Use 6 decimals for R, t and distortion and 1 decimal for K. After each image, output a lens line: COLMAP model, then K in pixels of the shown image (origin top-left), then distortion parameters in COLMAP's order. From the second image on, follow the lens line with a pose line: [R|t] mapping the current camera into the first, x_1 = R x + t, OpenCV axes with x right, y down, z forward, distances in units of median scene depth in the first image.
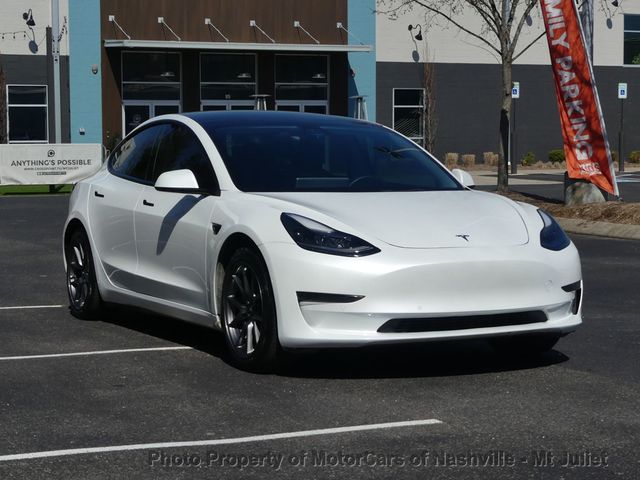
lens RADIAL K [[1408.8, 0, 320.6], [0, 1408.8, 242.9], [0, 0, 1]] dist [0.003716, 0.000000]
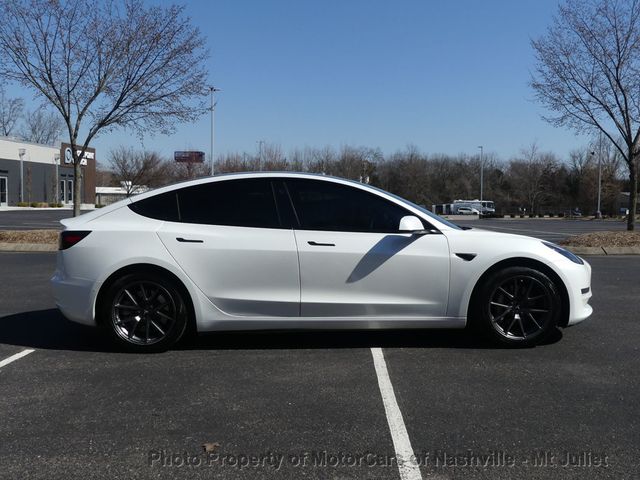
lens RADIAL K [[608.5, 0, 325.4], [0, 608.5, 234.9], [0, 0, 1]] dist [0.002998, 0.000000]
pose [[0.439927, -0.051881, 0.896534, -0.543519], [0.057405, 0.997913, 0.029579, -0.046378], [-0.896197, 0.038452, 0.441987, 0.672740]]
